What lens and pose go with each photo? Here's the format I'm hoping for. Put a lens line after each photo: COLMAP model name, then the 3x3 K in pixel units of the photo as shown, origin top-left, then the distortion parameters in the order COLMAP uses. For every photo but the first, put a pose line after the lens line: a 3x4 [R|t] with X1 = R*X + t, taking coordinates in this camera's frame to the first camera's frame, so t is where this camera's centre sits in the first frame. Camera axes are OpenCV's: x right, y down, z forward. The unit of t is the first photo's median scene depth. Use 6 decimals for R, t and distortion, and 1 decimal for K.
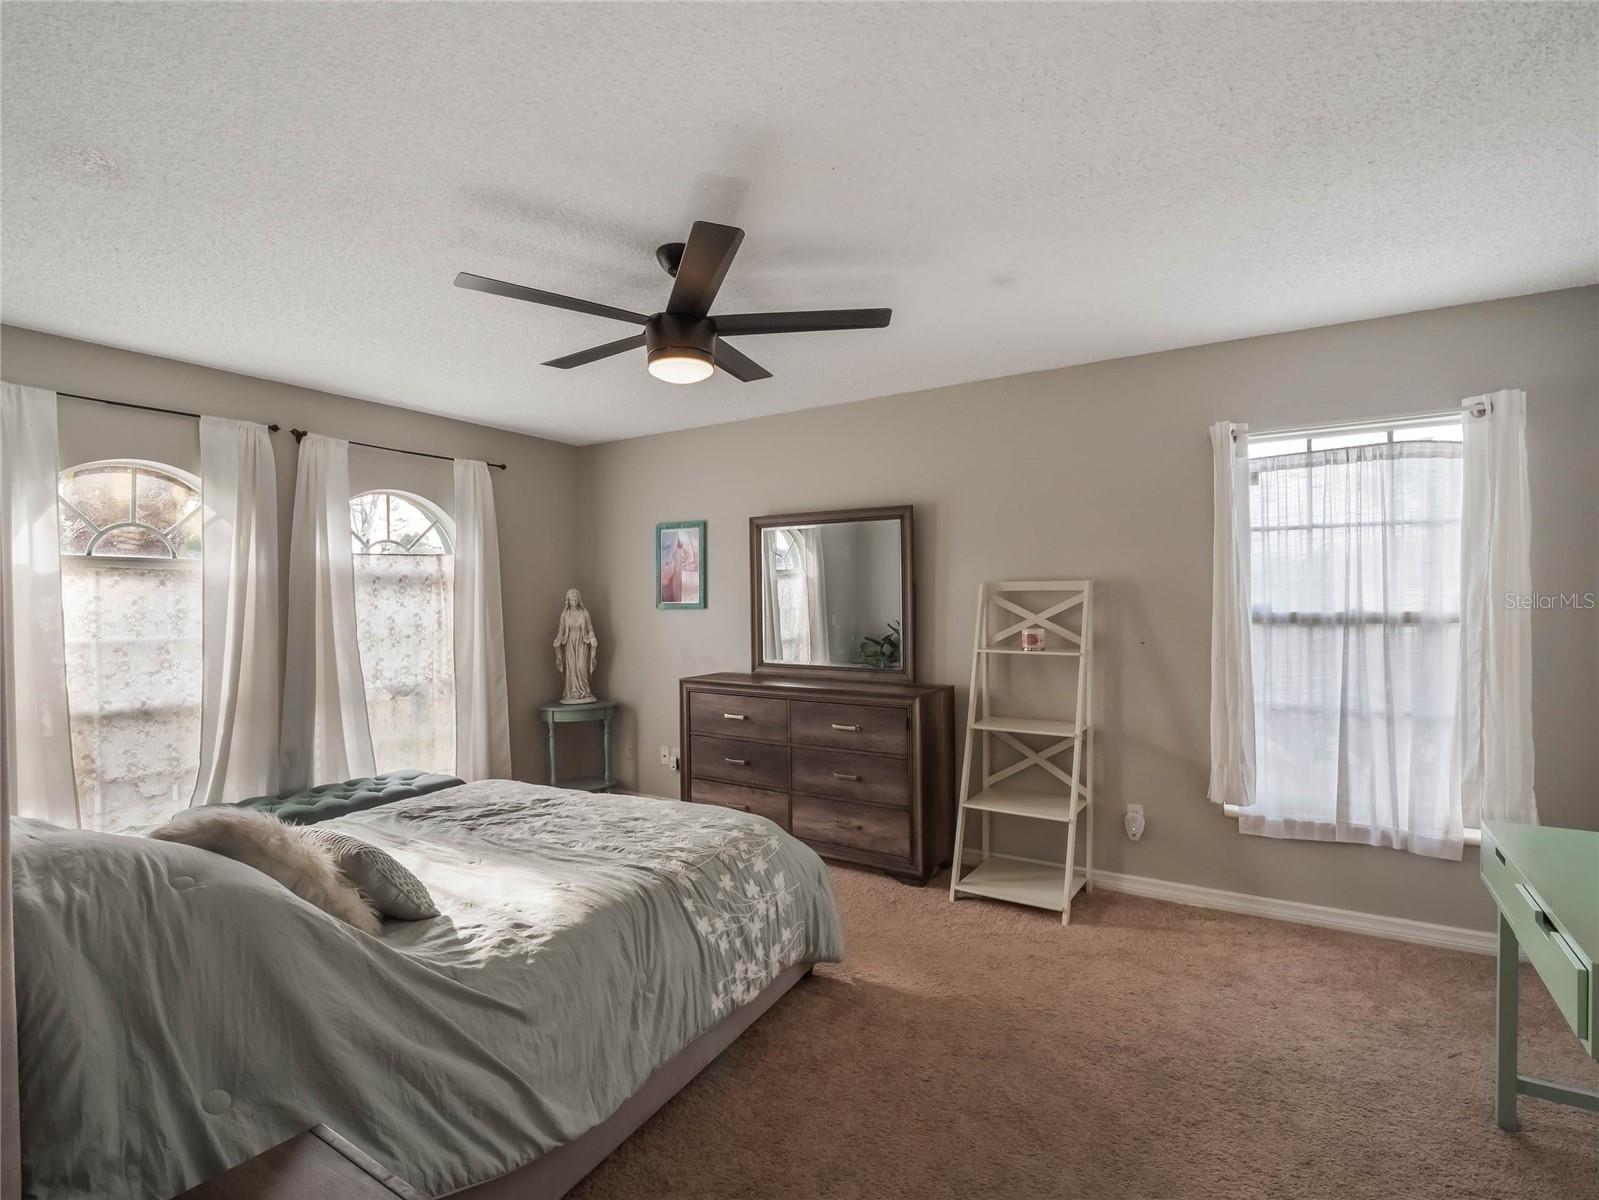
lens RADIAL K [[805.7, 0, 799.5], [0, 805.7, 600.0], [0, 0, 1]] dist [-0.001307, -0.000240]
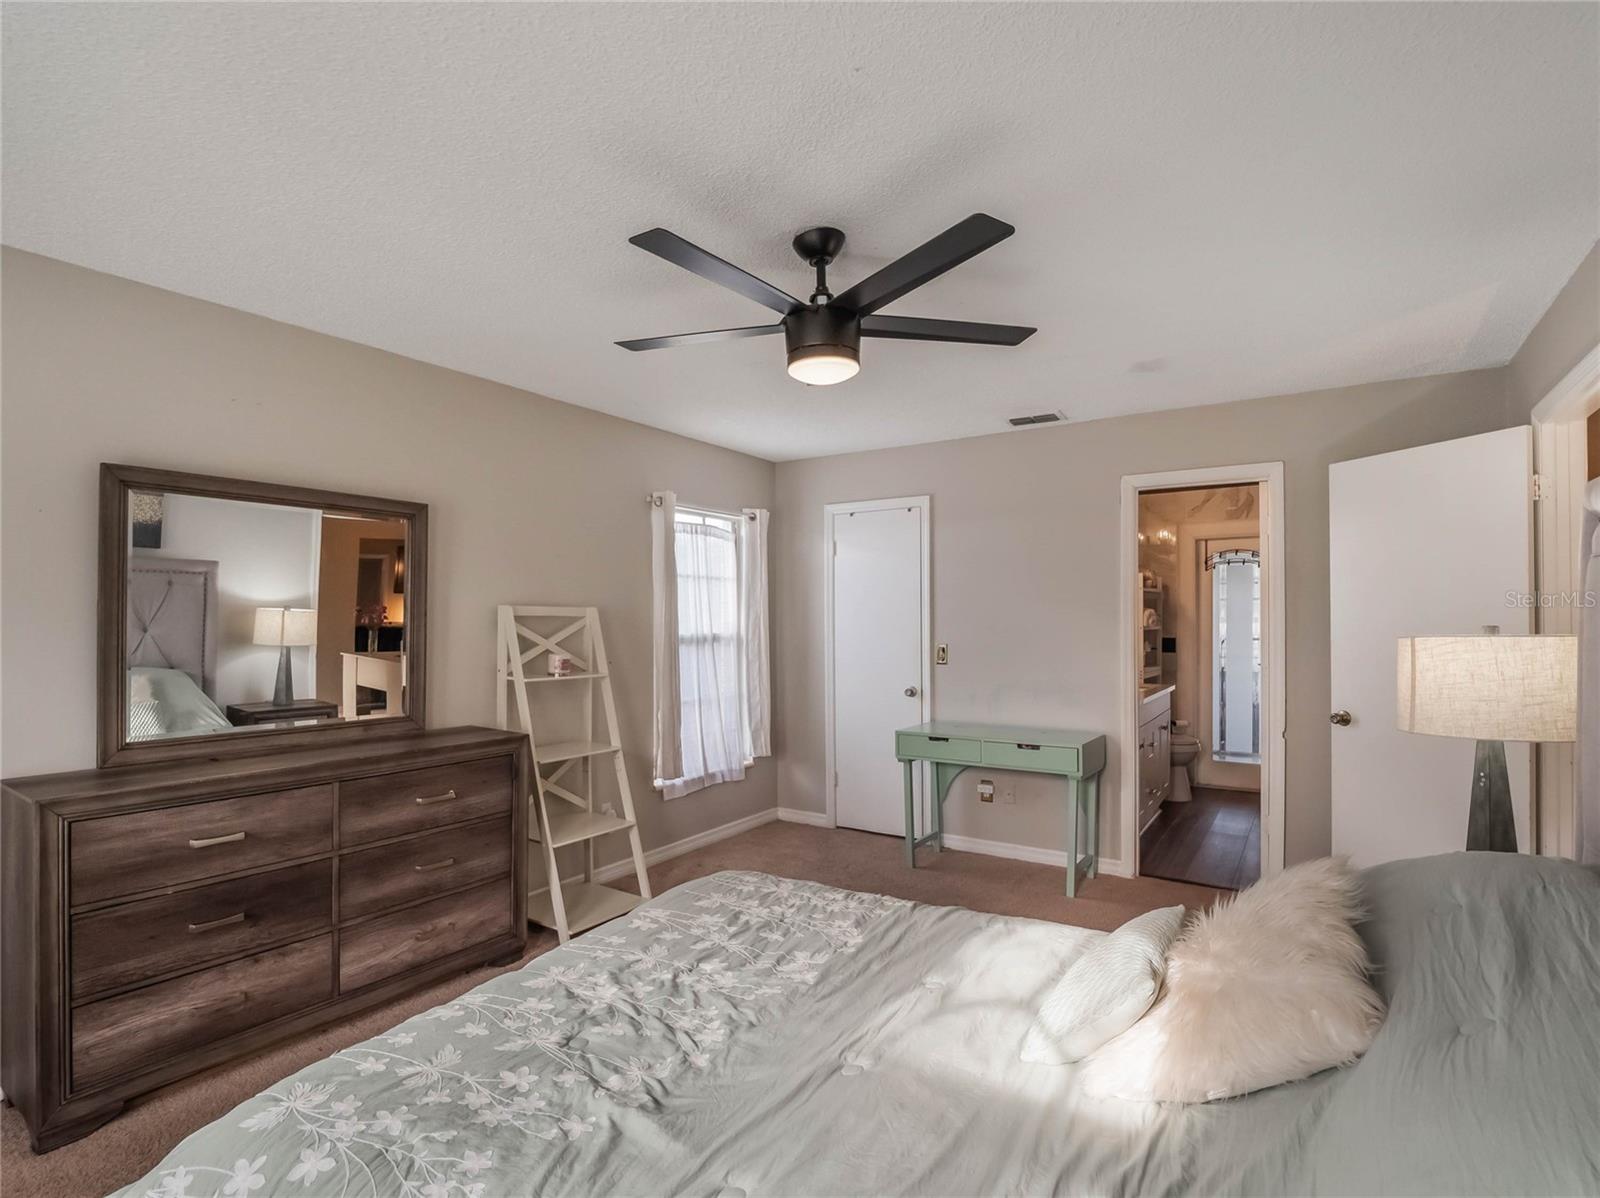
lens RADIAL K [[809.1, 0, 800.2], [0, 809.1, 615.4], [0, 0, 1]] dist [-0.002155, -0.000389]
pose [[0.002111, 0.012230, 0.999923, -0.816910], [-0.004269, 0.999916, -0.012221, -0.001549], [-0.999989, -0.004243, 0.002163, 0.797218]]
